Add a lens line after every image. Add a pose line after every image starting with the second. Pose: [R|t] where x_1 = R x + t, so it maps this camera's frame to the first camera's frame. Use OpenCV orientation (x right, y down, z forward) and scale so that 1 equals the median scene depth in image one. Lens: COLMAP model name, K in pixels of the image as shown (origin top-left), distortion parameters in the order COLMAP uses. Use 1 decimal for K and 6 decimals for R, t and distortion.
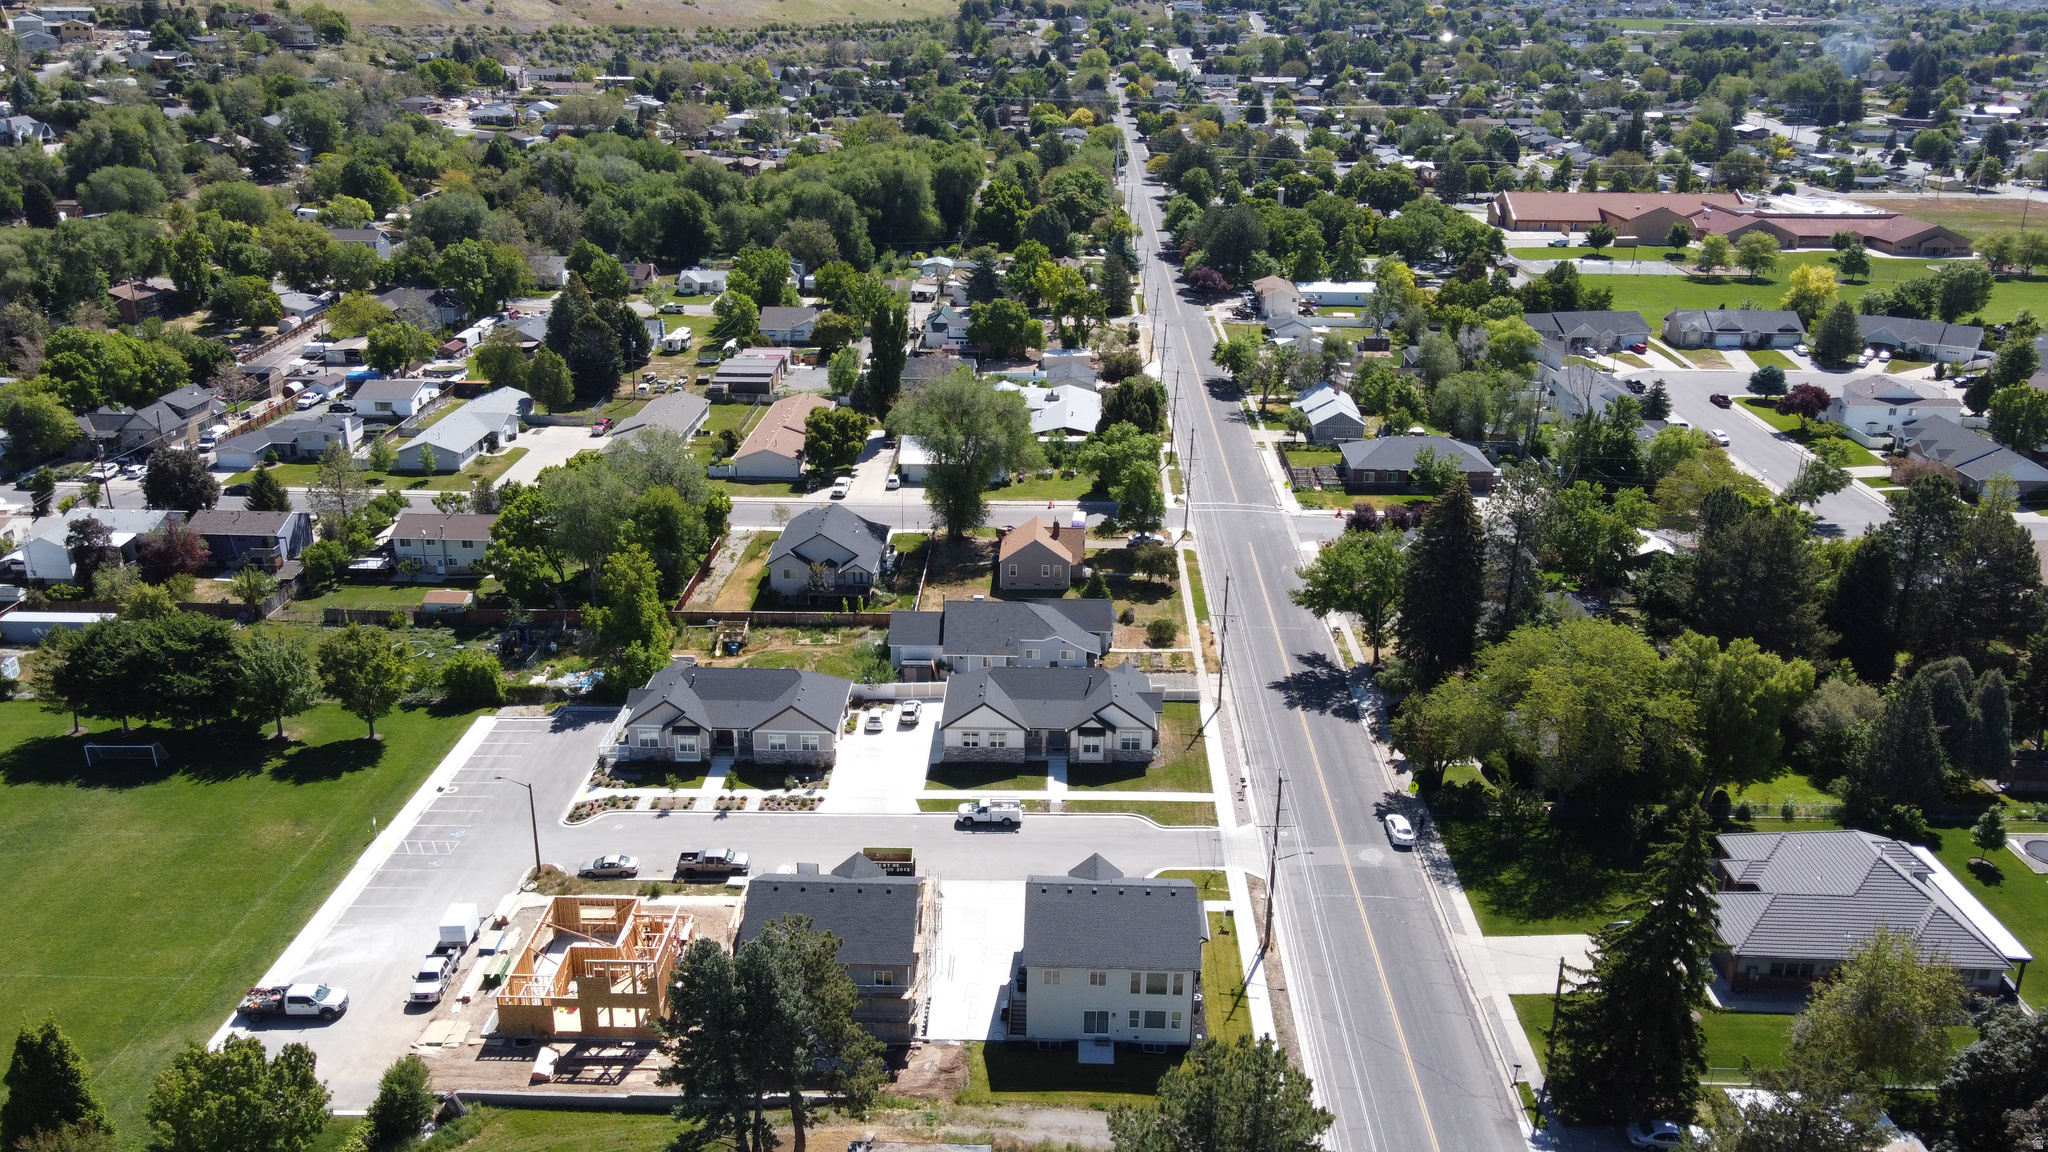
lens RADIAL K [[1574.9, 0, 1023.1], [0, 1574.9, 571.1], [0, 0, 1]] dist [-0.021647, 0.078879]
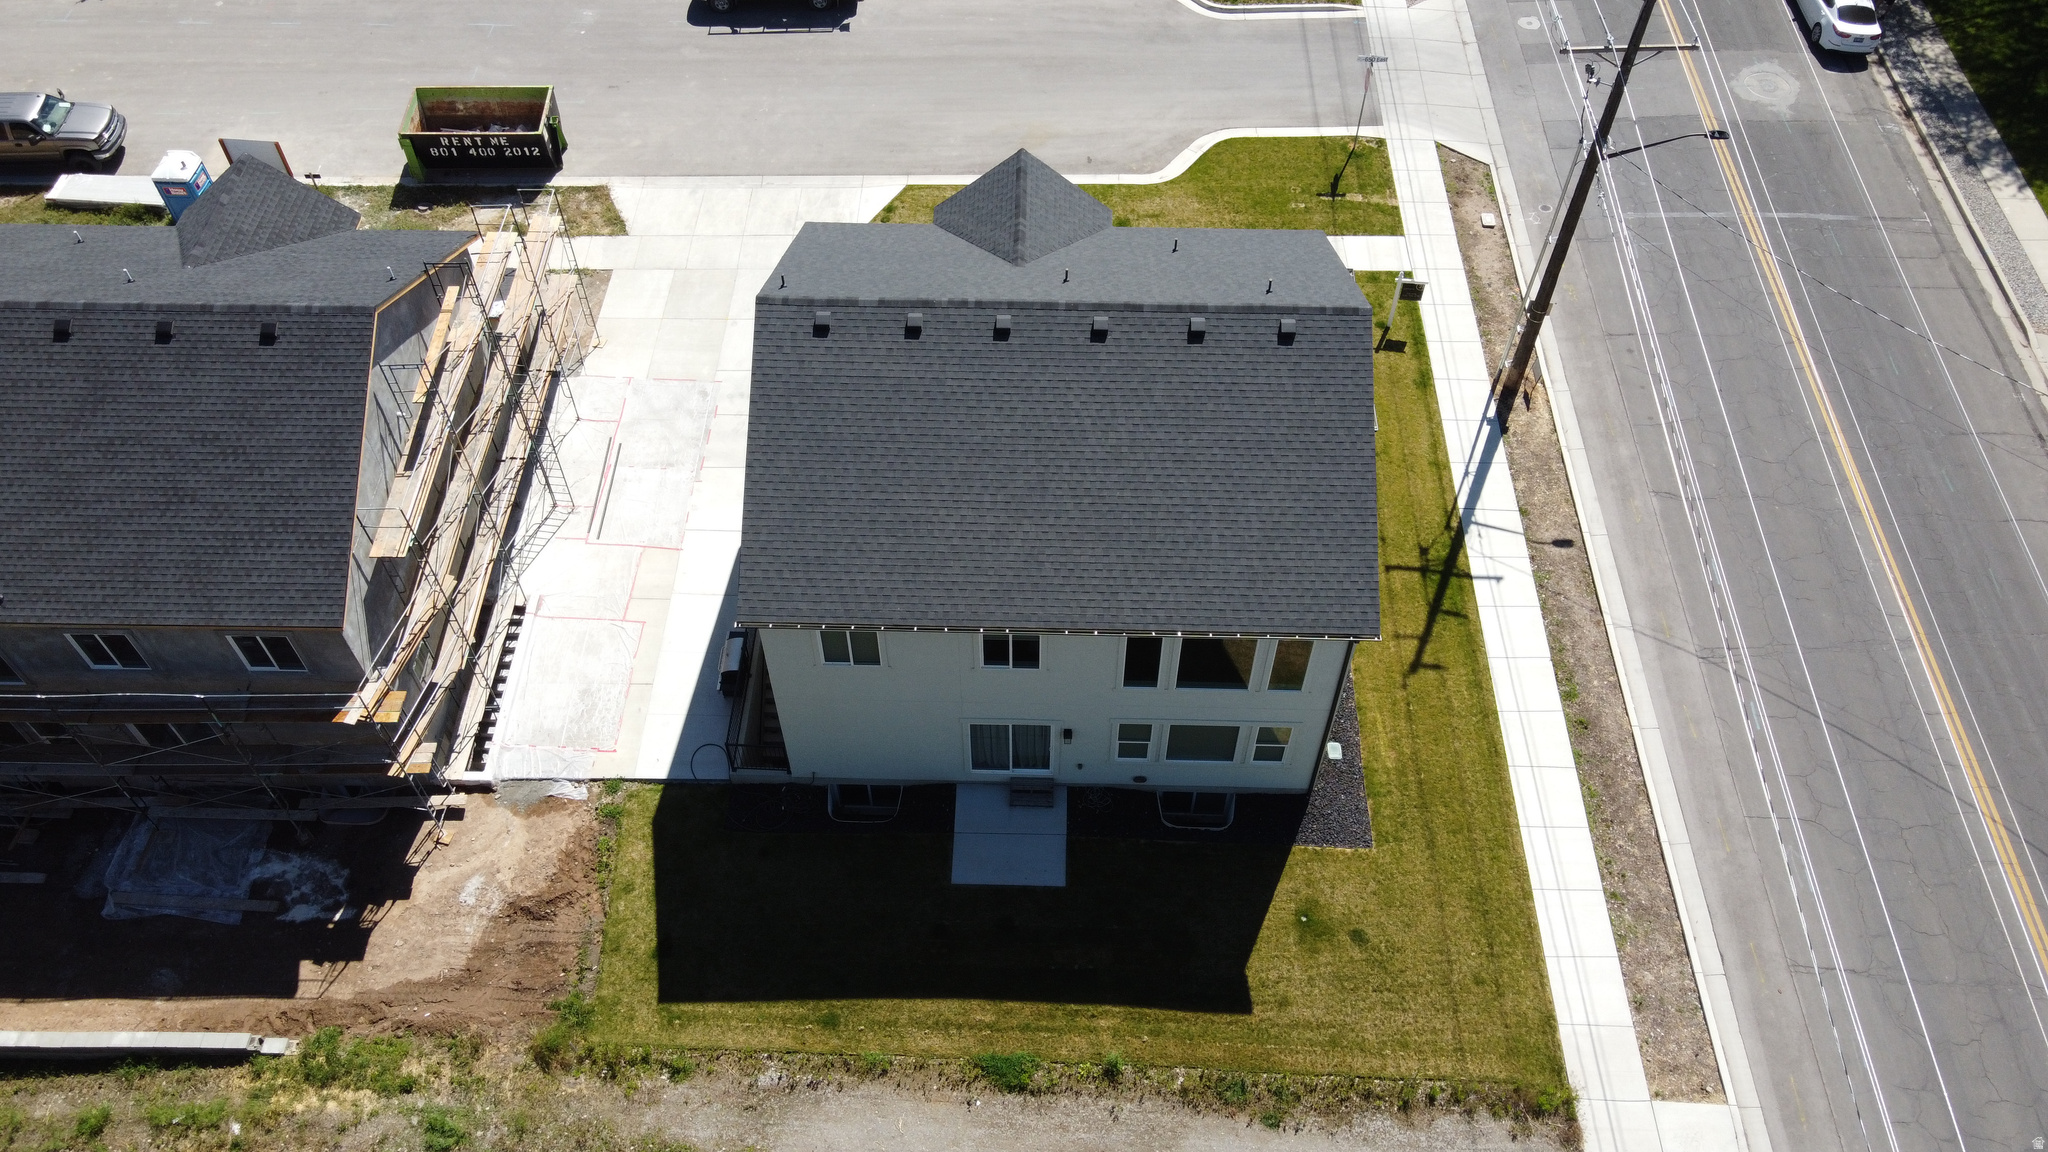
lens RADIAL K [[1558.5, 0, 1019.0], [0, 1558.5, 576.6], [0, 0, 1]] dist [0.010274, 0.006639]
pose [[0.999904, -0.012863, -0.005245, 0.038137], [0.013684, 0.847056, 0.531328, 0.072815], [-0.002392, -0.531348, 0.847150, 0.575716]]
